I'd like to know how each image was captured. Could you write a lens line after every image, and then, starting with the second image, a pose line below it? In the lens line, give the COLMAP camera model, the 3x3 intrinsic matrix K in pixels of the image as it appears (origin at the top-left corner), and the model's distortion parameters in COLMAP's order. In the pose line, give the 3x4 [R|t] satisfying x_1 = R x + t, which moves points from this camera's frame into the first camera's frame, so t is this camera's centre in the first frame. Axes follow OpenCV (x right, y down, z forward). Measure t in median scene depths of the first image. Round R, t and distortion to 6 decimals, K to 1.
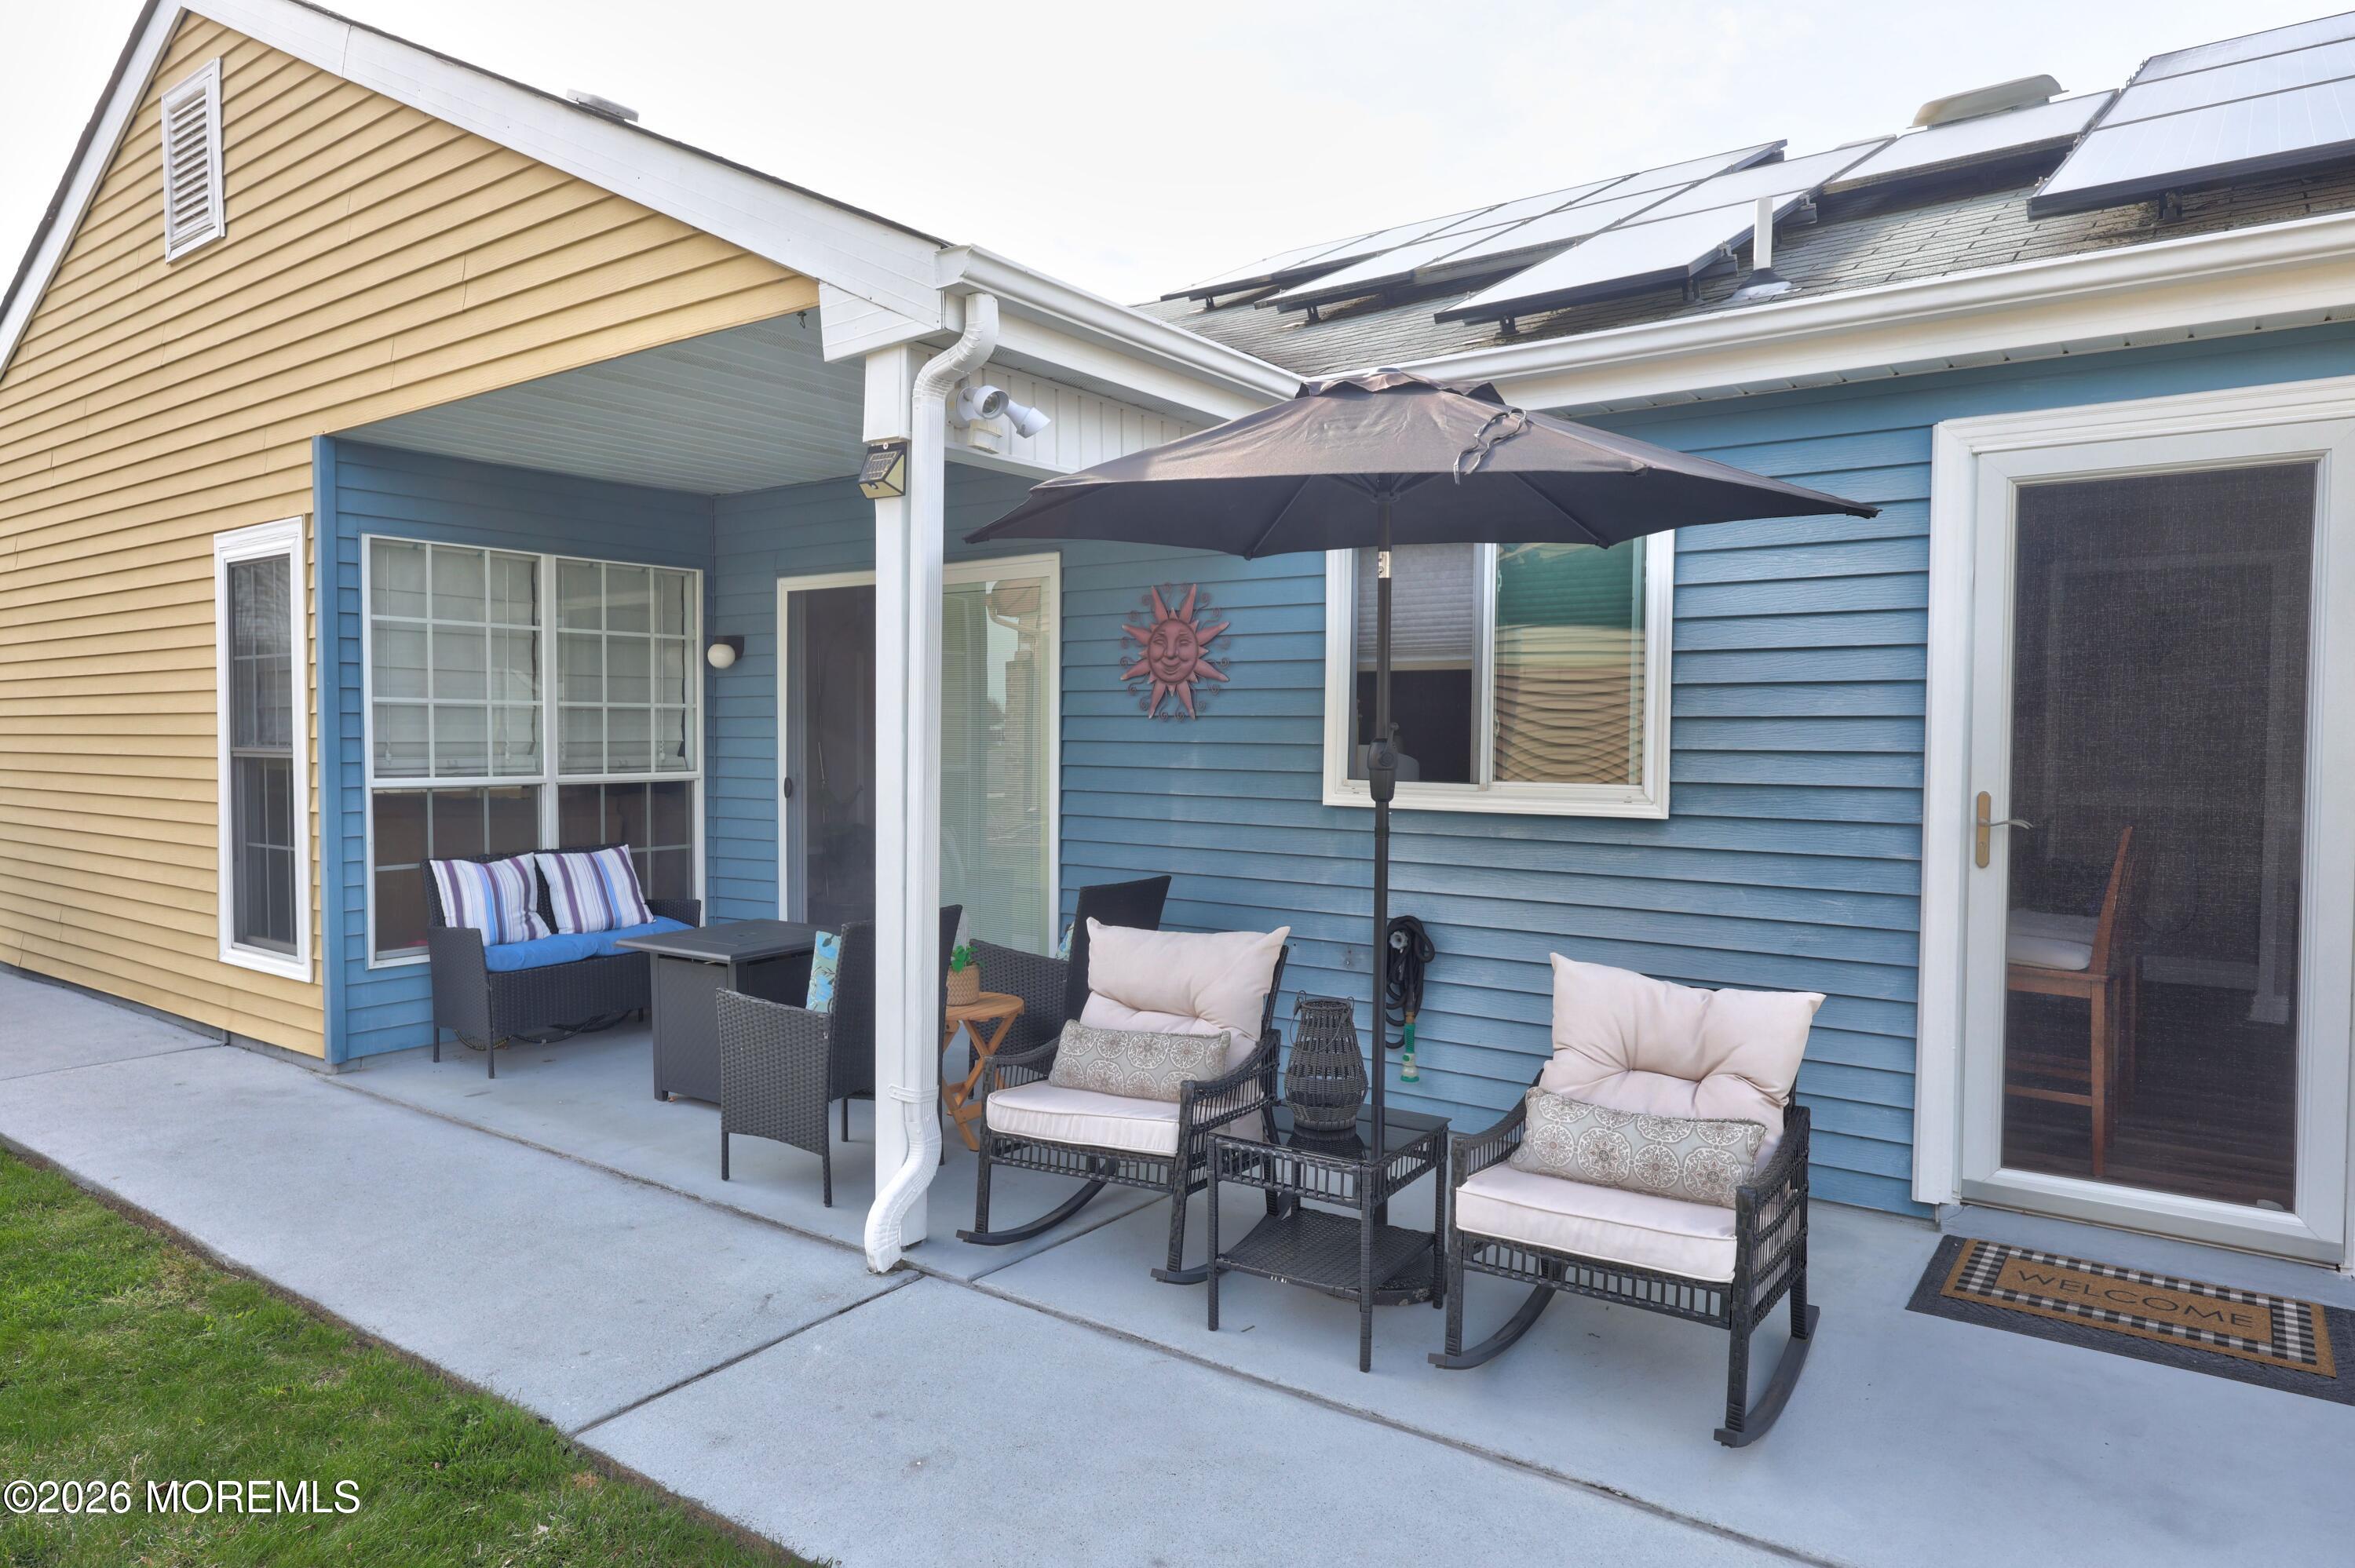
lens RADIAL K [[1425.9, 0, 1185.4], [0, 1425.9, 785.2], [0, 0, 1]] dist [-0.003712, 0.000527]
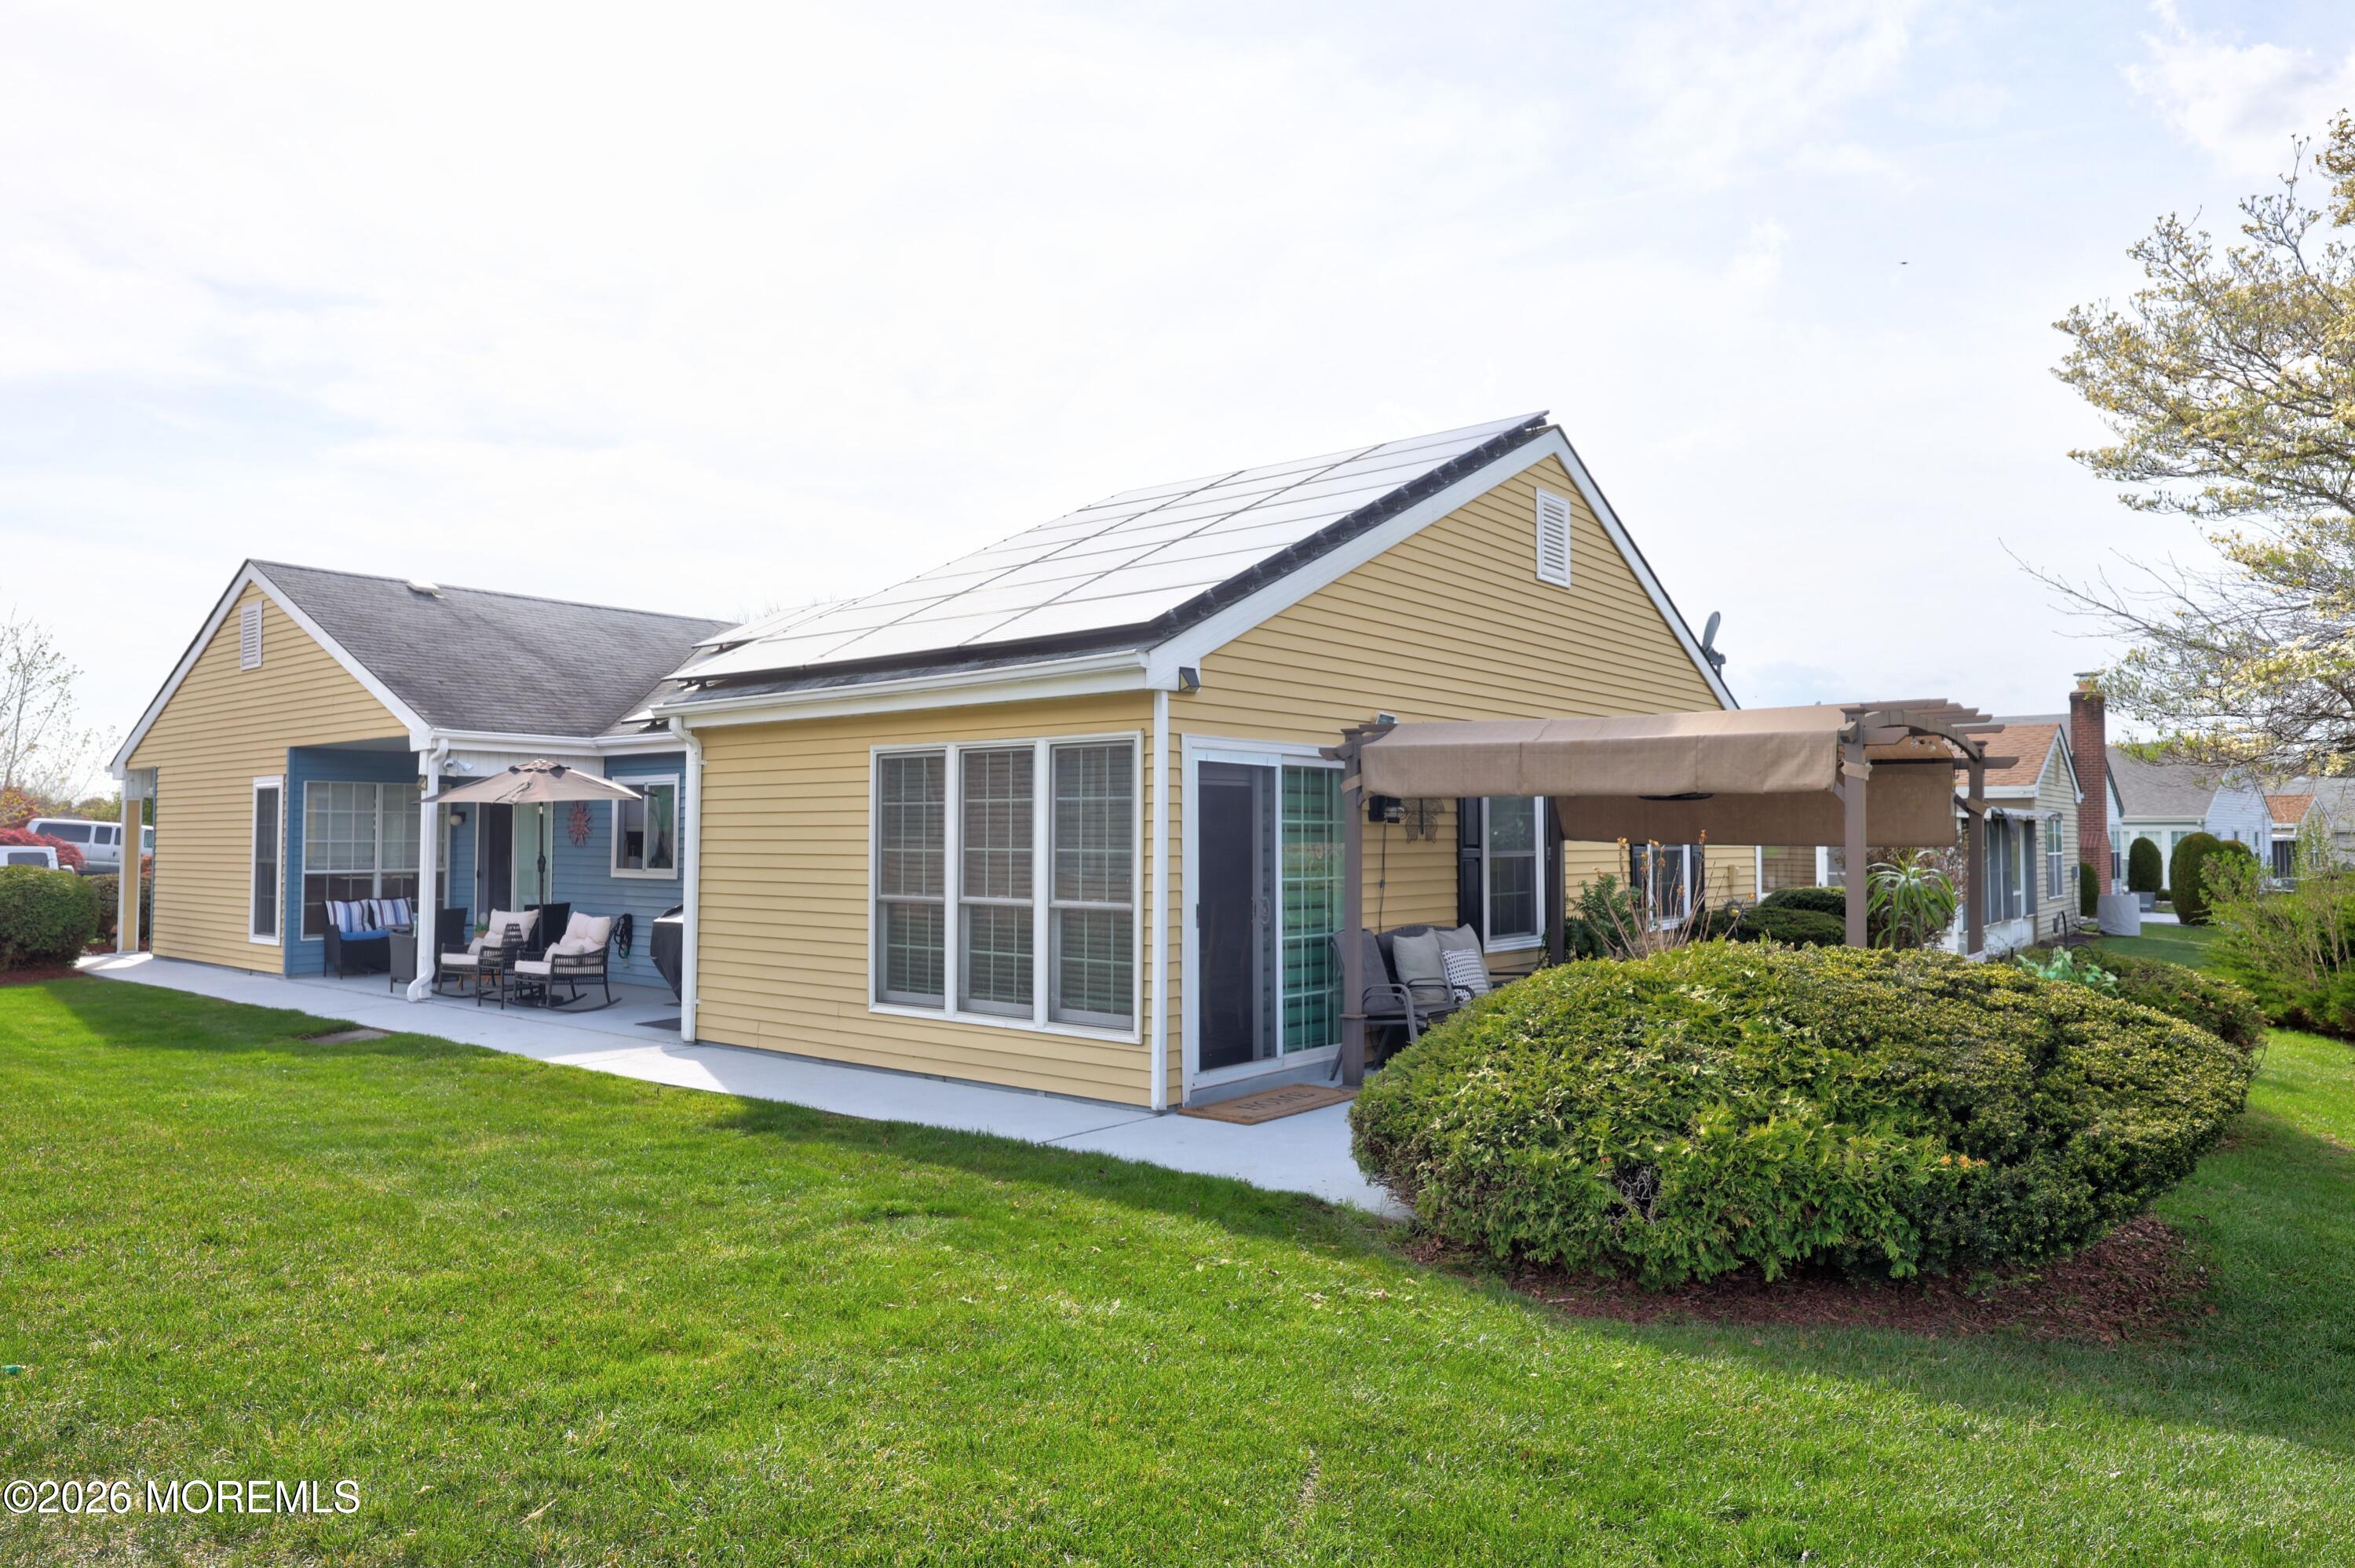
lens RADIAL K [[1425.9, 0, 1170.1], [0, 1425.9, 781.9], [0, 0, 1]] dist [-0.003712, 0.000527]
pose [[0.998890, -0.008277, -0.046381, 1.187365], [0.004859, 0.997296, -0.073327, 0.033582], [0.046863, 0.073020, 0.996229, -1.616044]]
